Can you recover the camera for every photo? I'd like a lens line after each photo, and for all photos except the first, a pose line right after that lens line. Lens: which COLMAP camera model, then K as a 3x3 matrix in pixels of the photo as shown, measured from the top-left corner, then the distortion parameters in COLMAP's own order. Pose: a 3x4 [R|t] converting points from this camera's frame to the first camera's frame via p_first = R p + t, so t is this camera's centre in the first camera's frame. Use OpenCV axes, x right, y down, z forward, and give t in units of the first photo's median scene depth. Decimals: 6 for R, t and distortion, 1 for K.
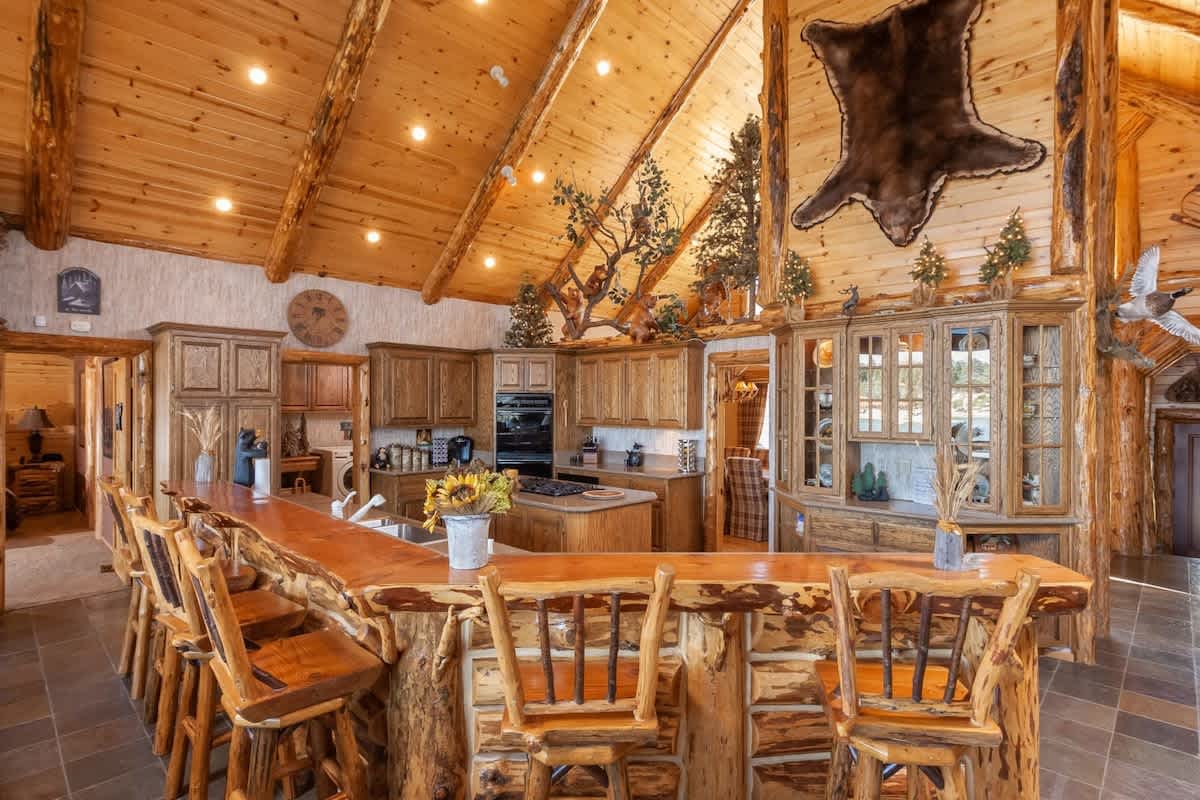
lens RADIAL K [[598.4, 0, 600.0], [0, 598.4, 400.0], [0, 0, 1]] dist [-0.025598, -0.000189]
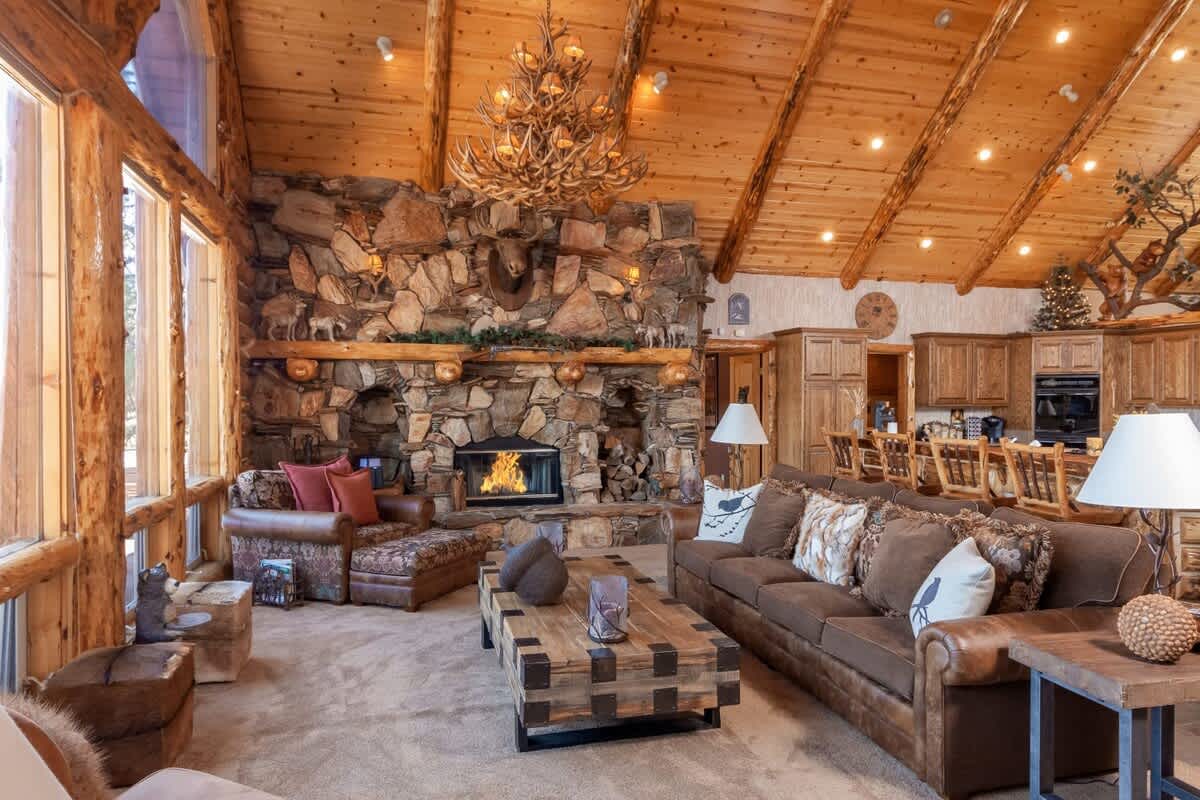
lens RADIAL K [[735.8, 0, 600.0], [0, 735.8, 400.0], [0, 0, 1]] dist [0.001105, -0.000014]
pose [[0.853729, -0.003892, -0.520703, -0.164185], [0.008501, 0.999943, 0.006465, 0.019016], [0.520648, -0.009946, 0.853714, -0.540617]]
